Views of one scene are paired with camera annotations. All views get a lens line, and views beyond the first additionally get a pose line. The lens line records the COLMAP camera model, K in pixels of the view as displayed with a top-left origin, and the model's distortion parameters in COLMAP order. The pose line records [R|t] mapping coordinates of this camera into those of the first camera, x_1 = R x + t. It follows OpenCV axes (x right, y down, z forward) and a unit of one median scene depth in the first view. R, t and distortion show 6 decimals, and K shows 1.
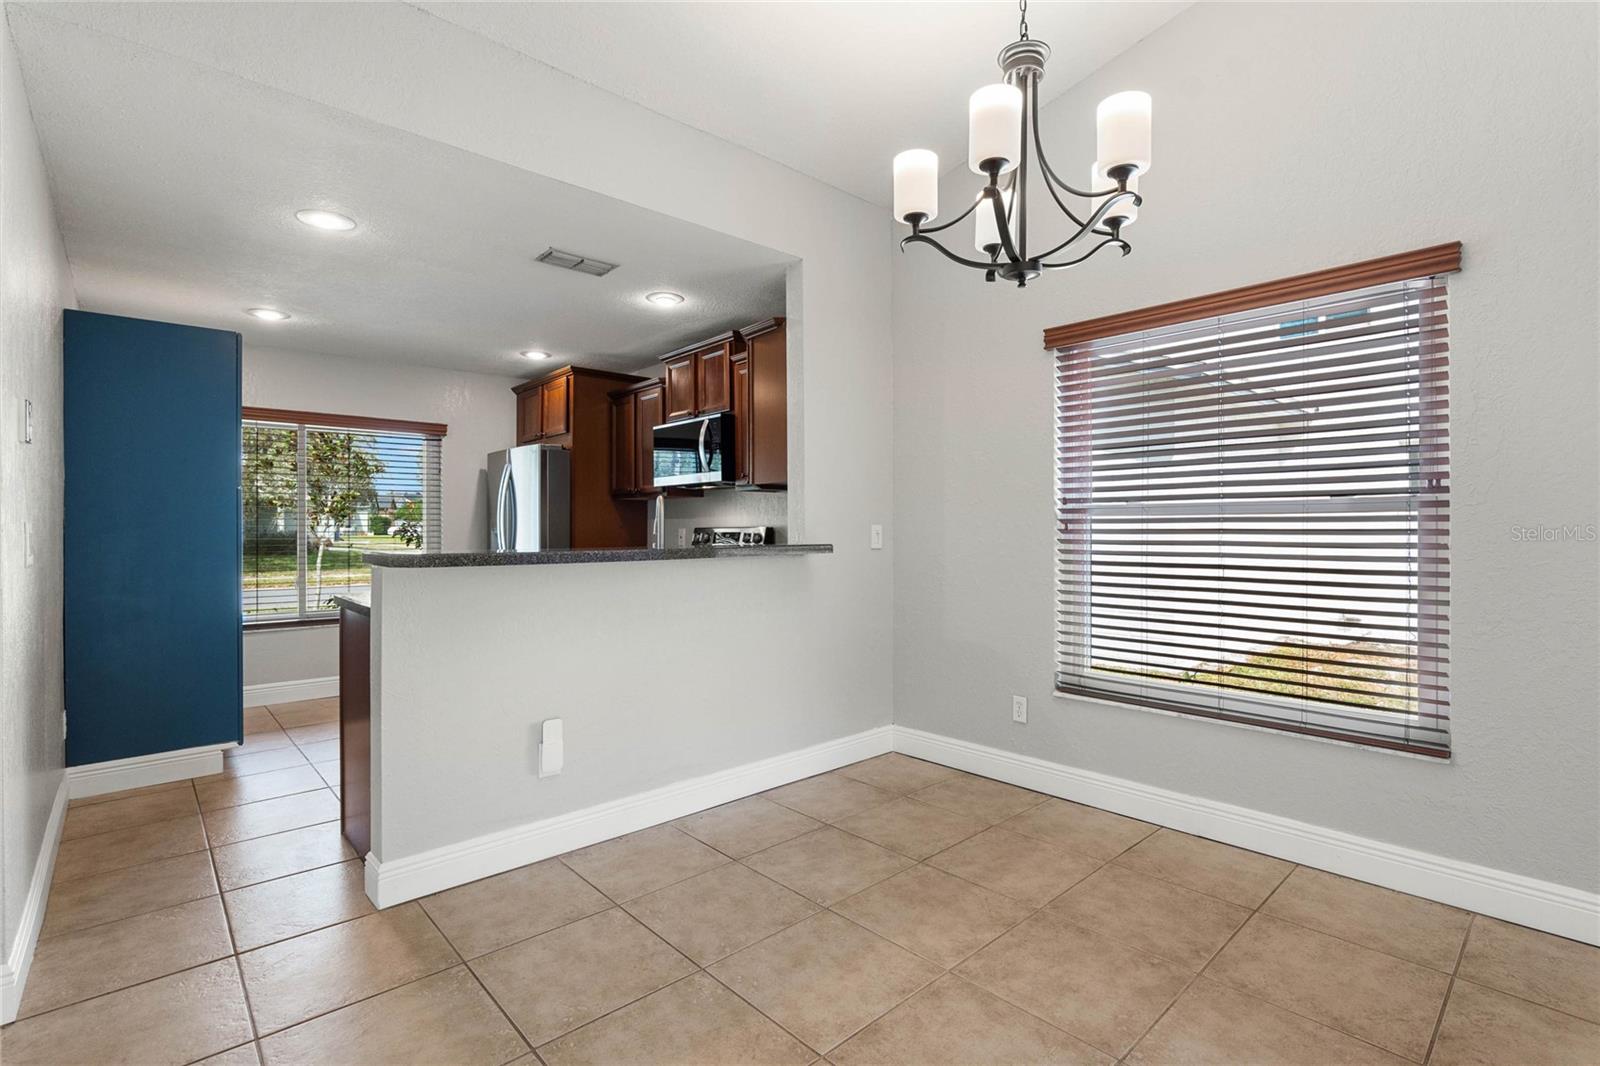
lens RADIAL K [[743.7, 0, 806.8], [0, 743.7, 534.9], [0, 0, 1]] dist [-0.024062, 0.005951]
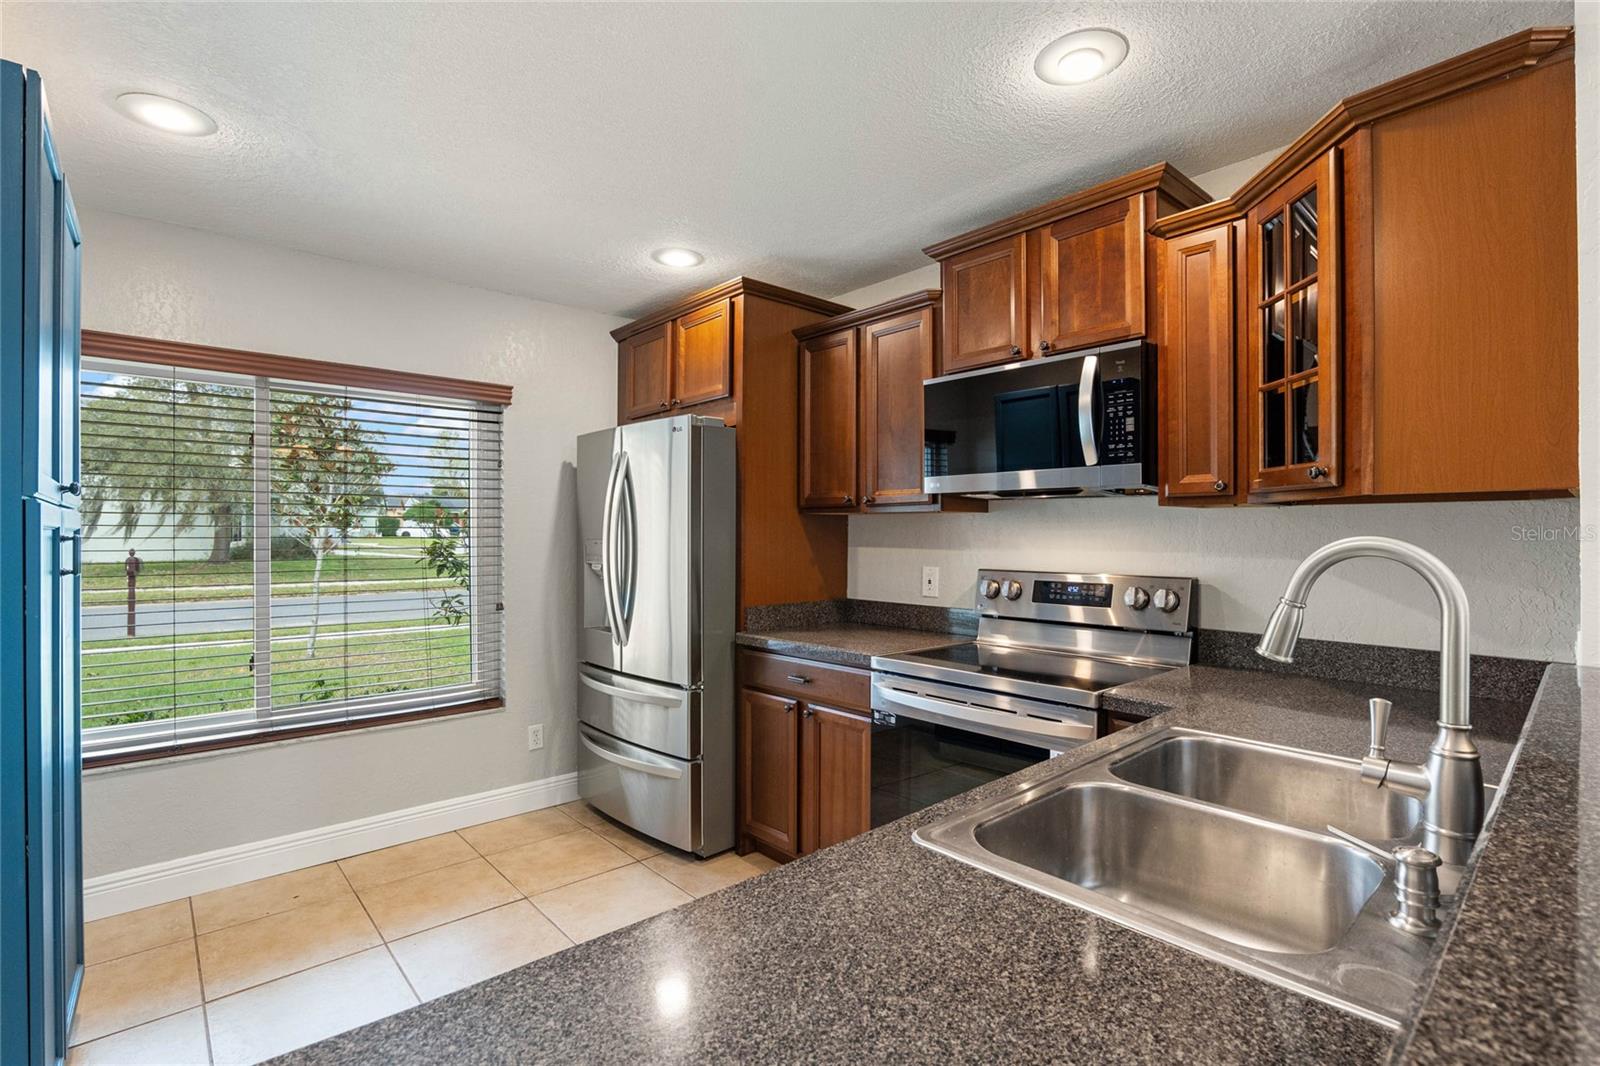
lens RADIAL K [[745.8, 0, 818.9], [0, 745.8, 532.0], [0, 0, 1]] dist [-0.023984, -0.000013]
pose [[0.999991, 0.002327, 0.003608, -0.391449], [-0.002307, 0.999982, -0.005543, -0.047722], [-0.003621, 0.005535, 0.999978, 0.653185]]
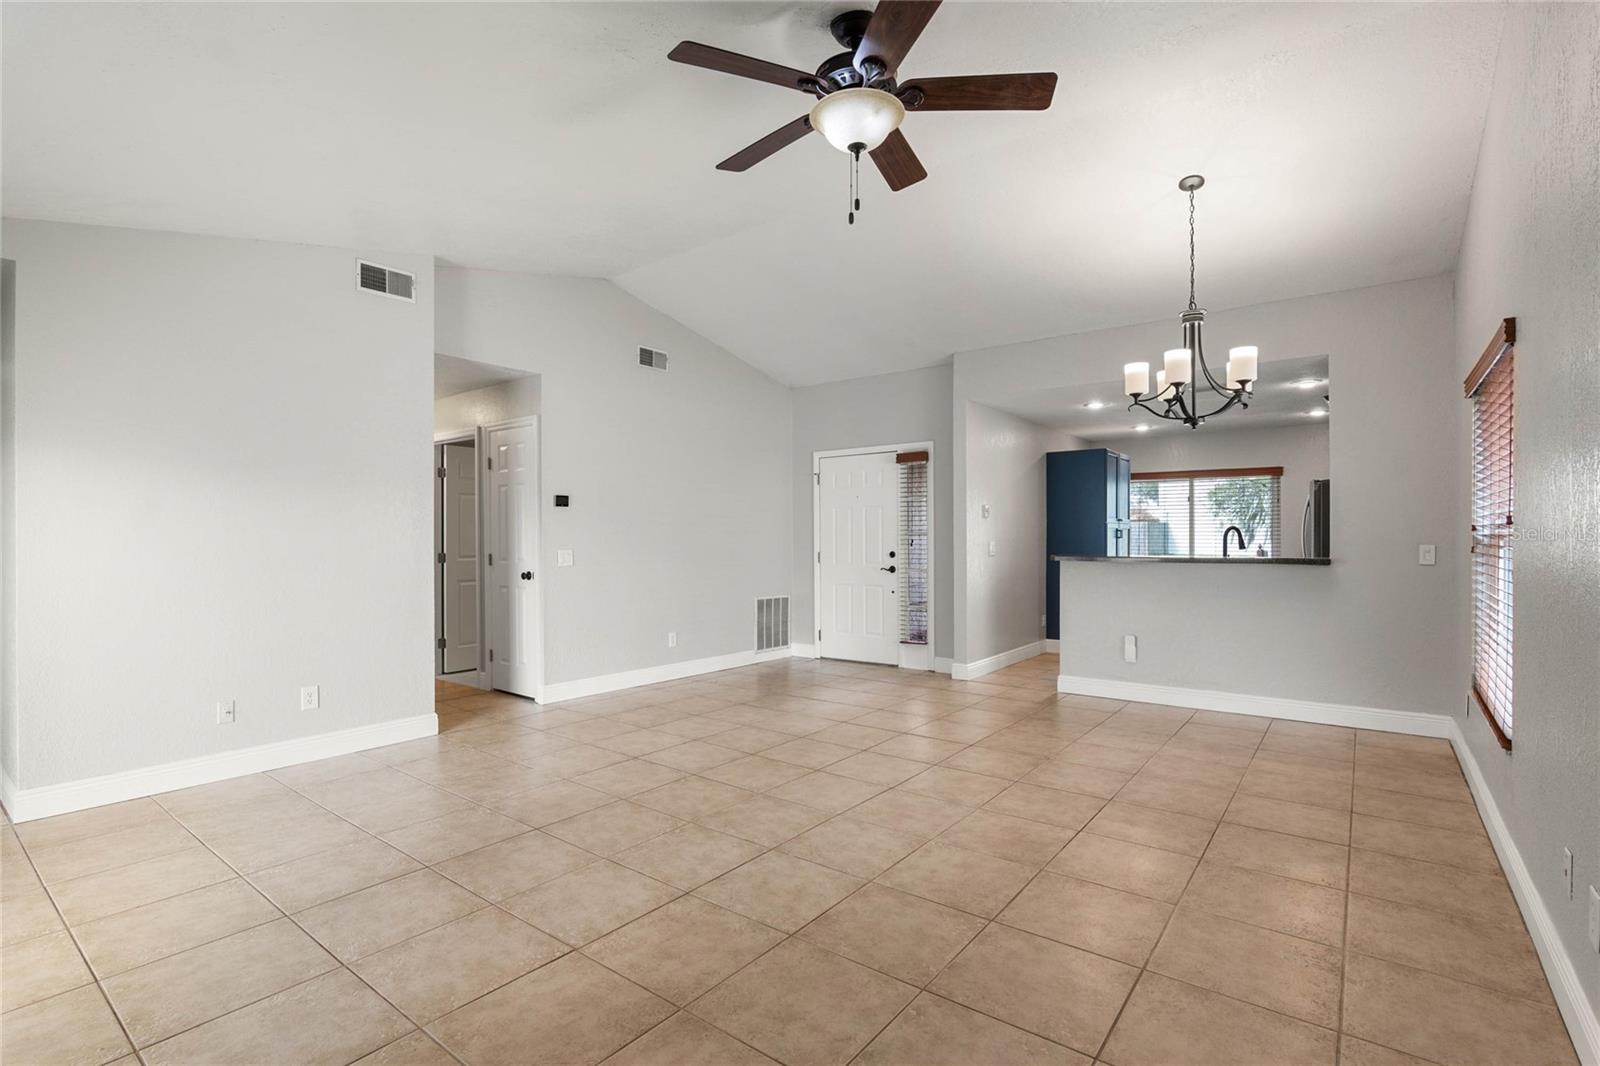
lens RADIAL K [[743.7, 0, 806.8], [0, 743.7, 534.9], [0, 0, 1]] dist [-0.024062, 0.005951]
pose [[0.177181, 0.000742, -0.984178, 1.207829], [-0.005838, 0.999983, -0.000298, -0.026737], [0.984161, 0.005798, 0.177182, -0.225956]]
